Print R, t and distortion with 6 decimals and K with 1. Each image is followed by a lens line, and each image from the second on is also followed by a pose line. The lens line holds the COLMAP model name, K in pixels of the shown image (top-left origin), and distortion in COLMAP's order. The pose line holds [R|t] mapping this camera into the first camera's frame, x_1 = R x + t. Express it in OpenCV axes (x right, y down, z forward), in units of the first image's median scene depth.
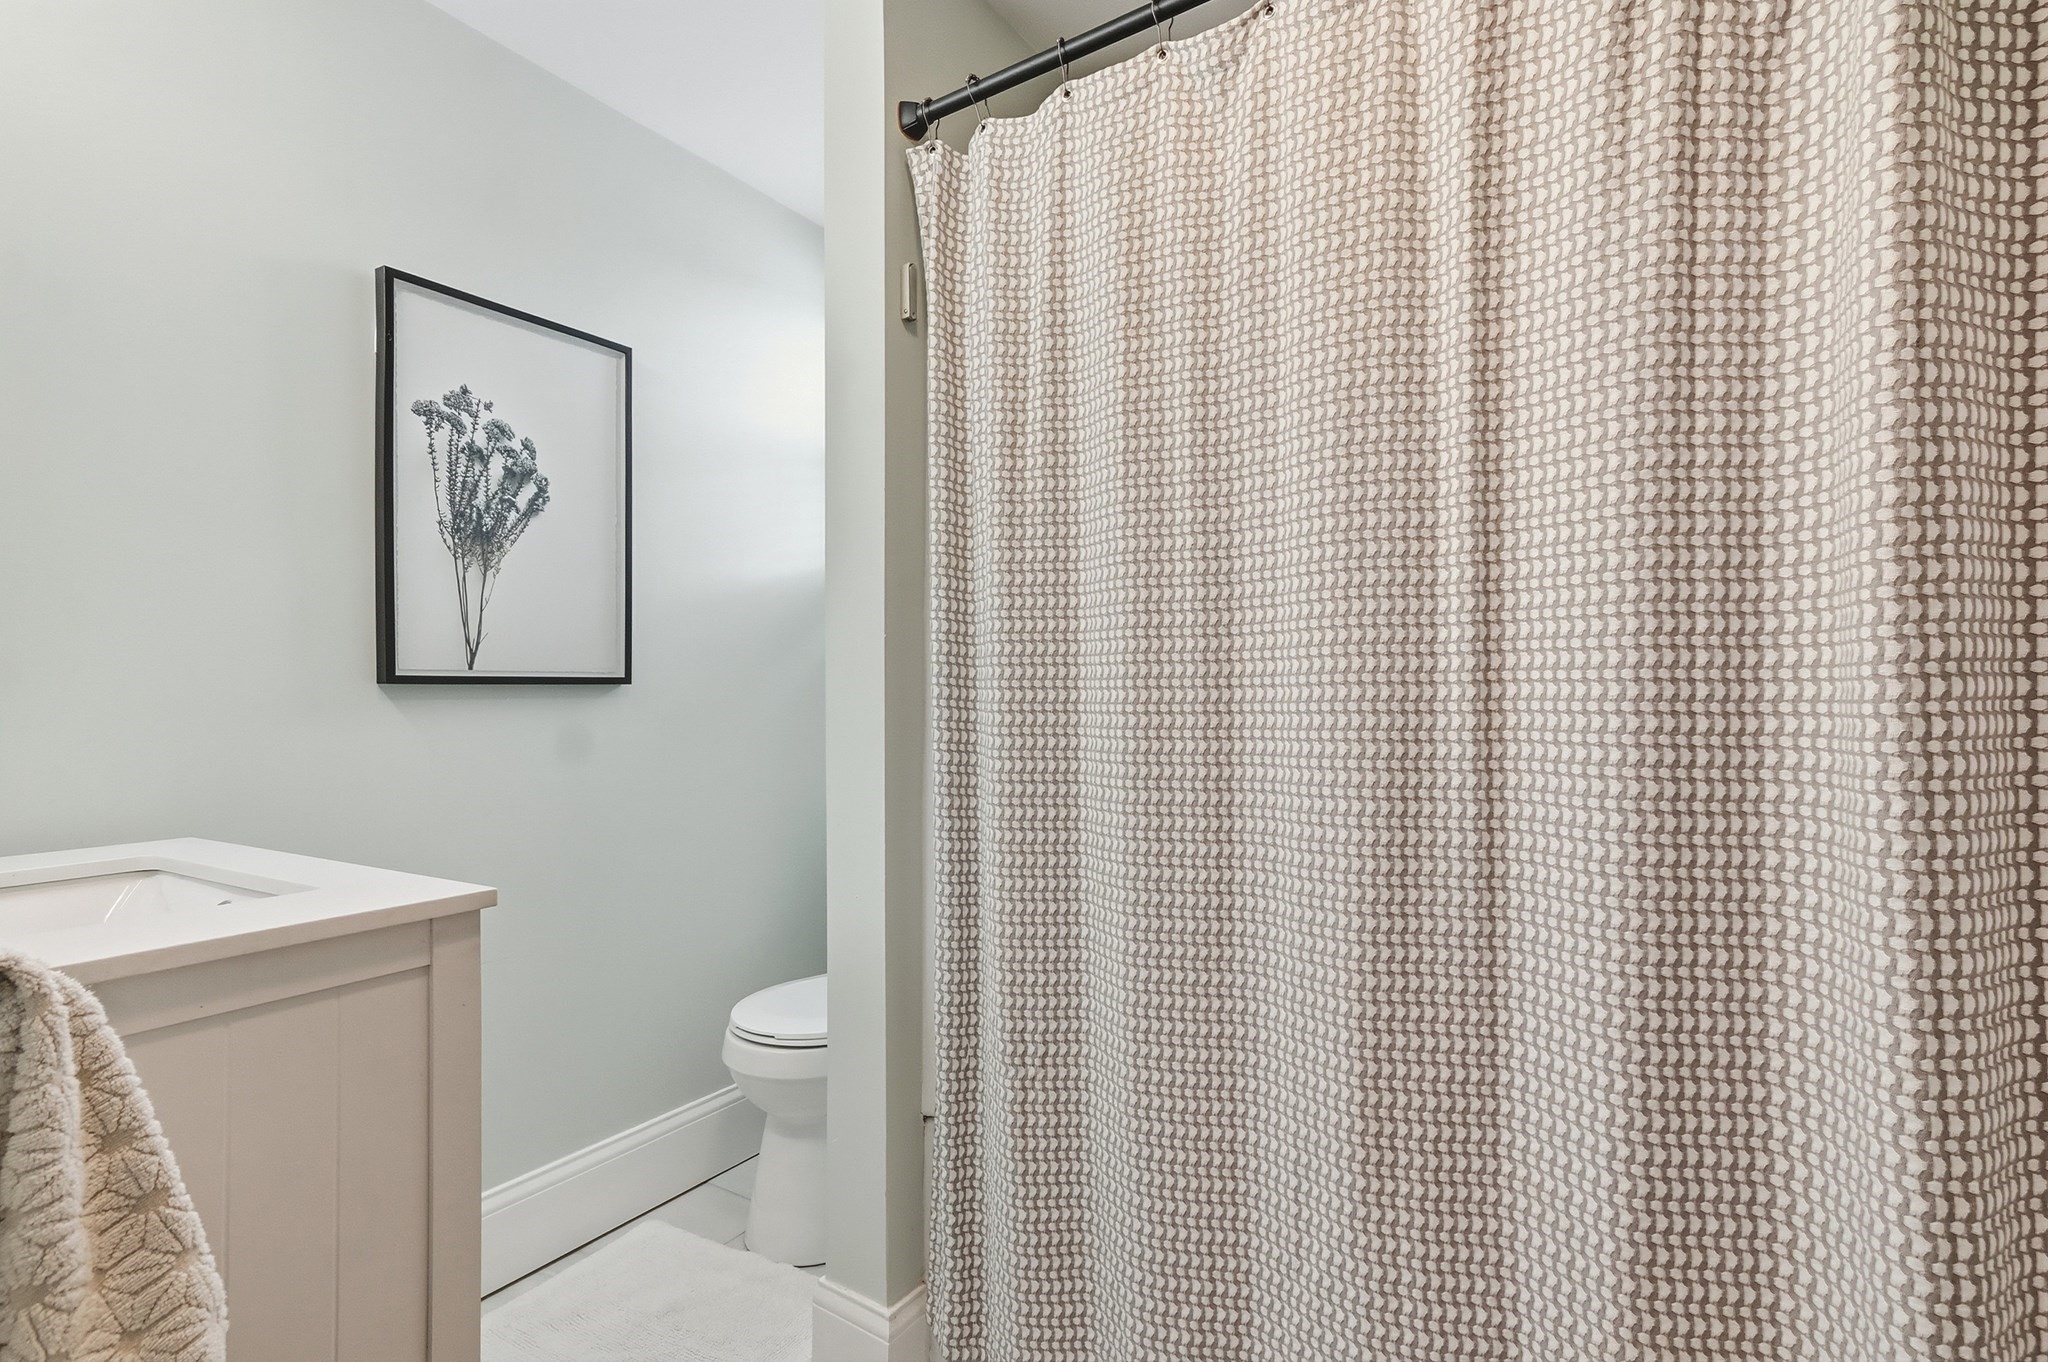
lens RADIAL K [[1012.9, 0, 1023.0], [0, 1012.9, 687.6], [0, 0, 1]] dist [0.019482, 0.008692]
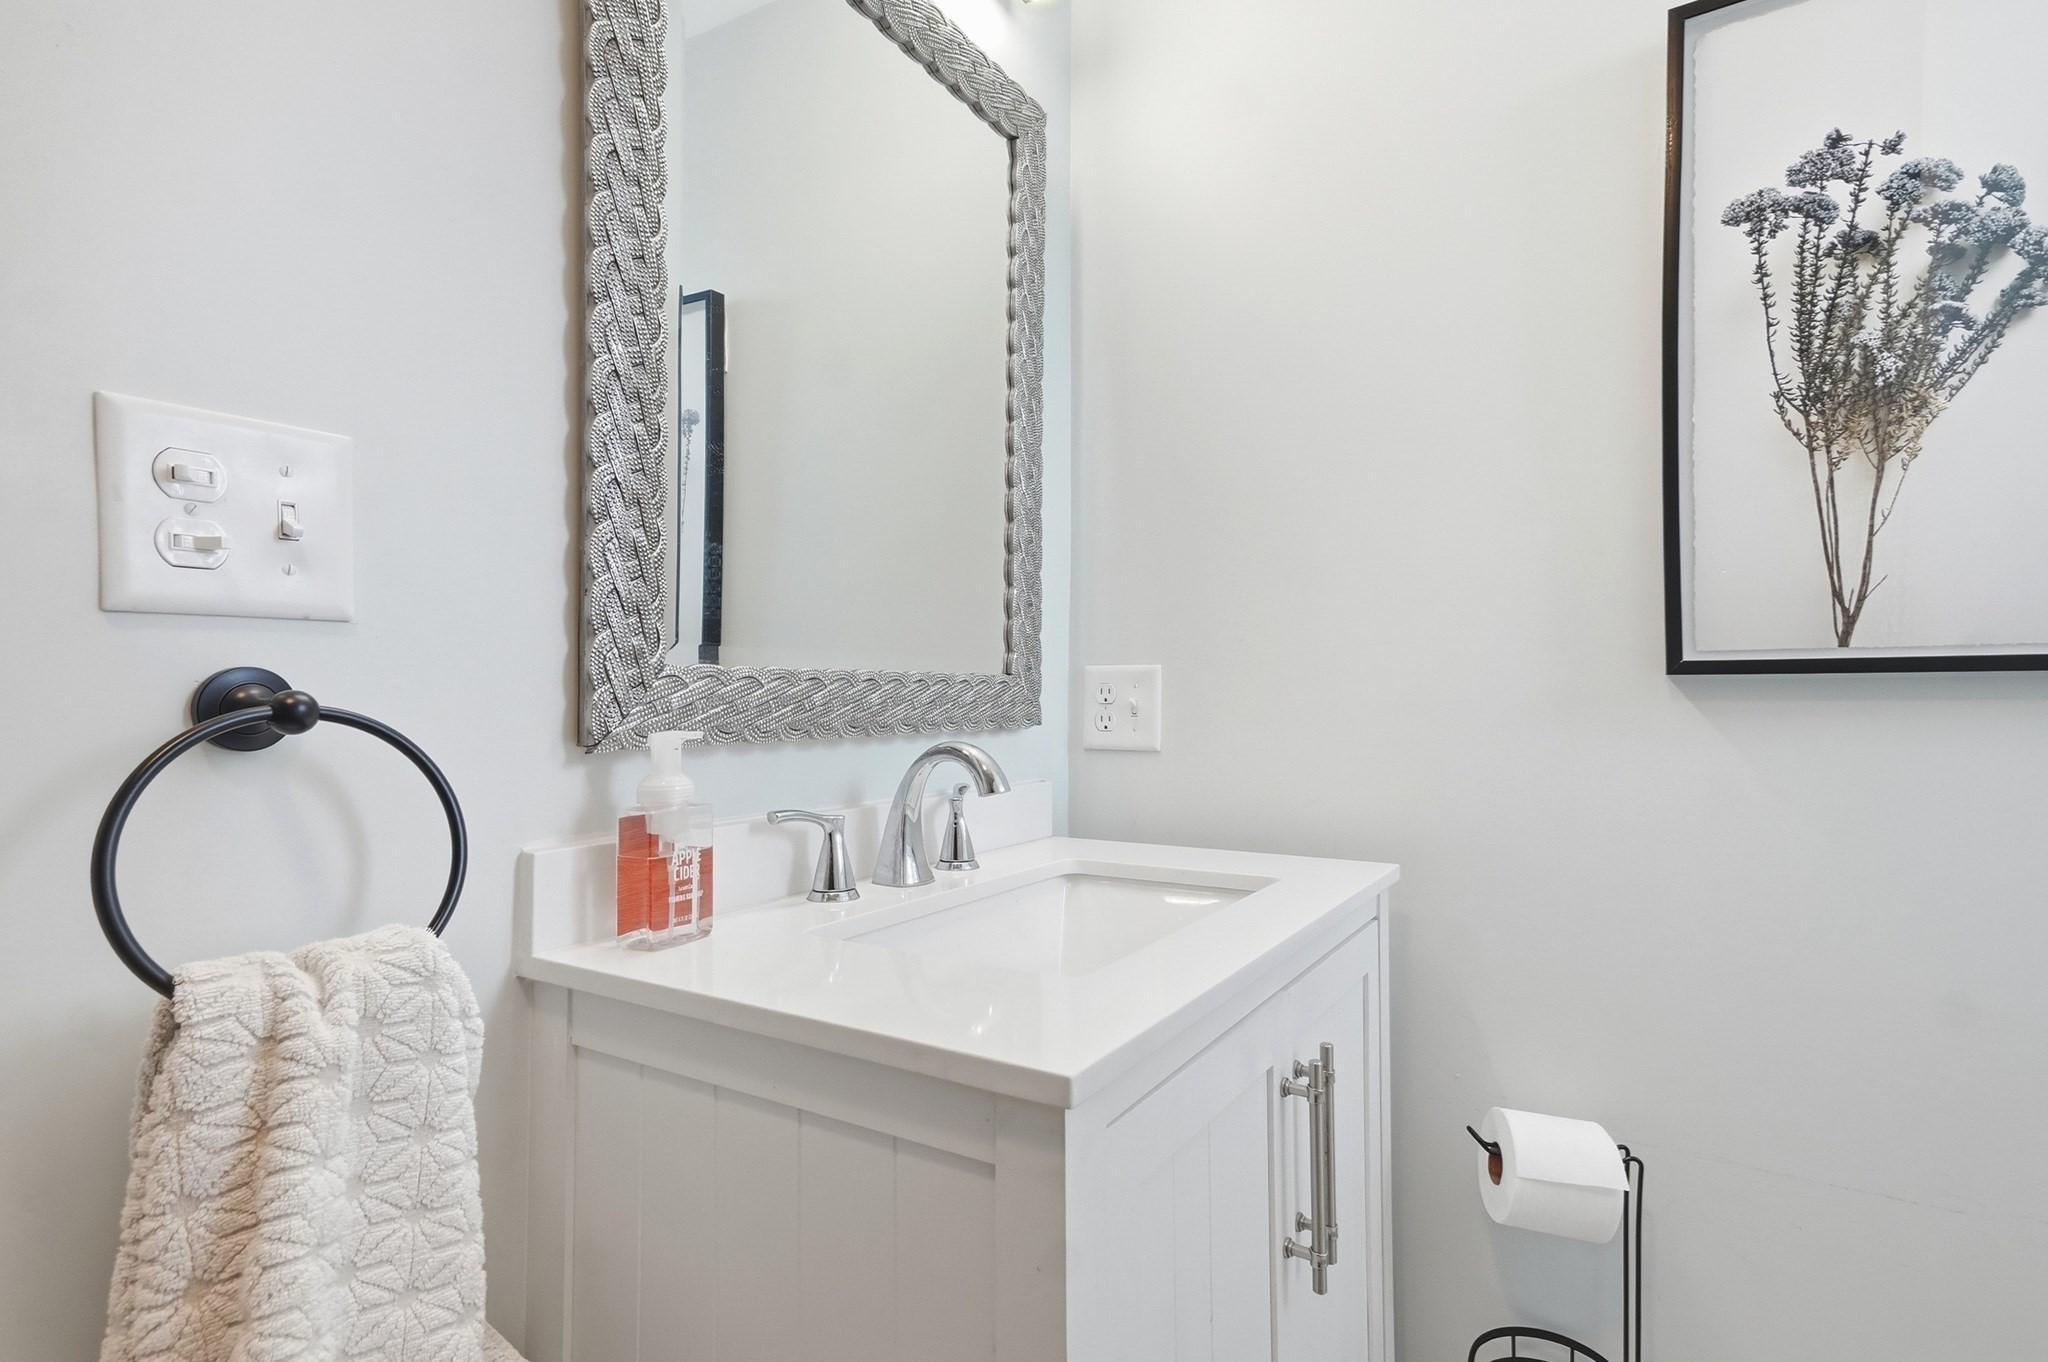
lens RADIAL K [[1012.9, 0, 1024.4], [0, 1012.9, 684.6], [0, 0, 1]] dist [0.019482, 0.008692]
pose [[0.032403, -0.003175, -0.999470, -0.002164], [0.008878, 0.999956, -0.002888, 0.000704], [0.999435, -0.008780, 0.032430, 0.536696]]
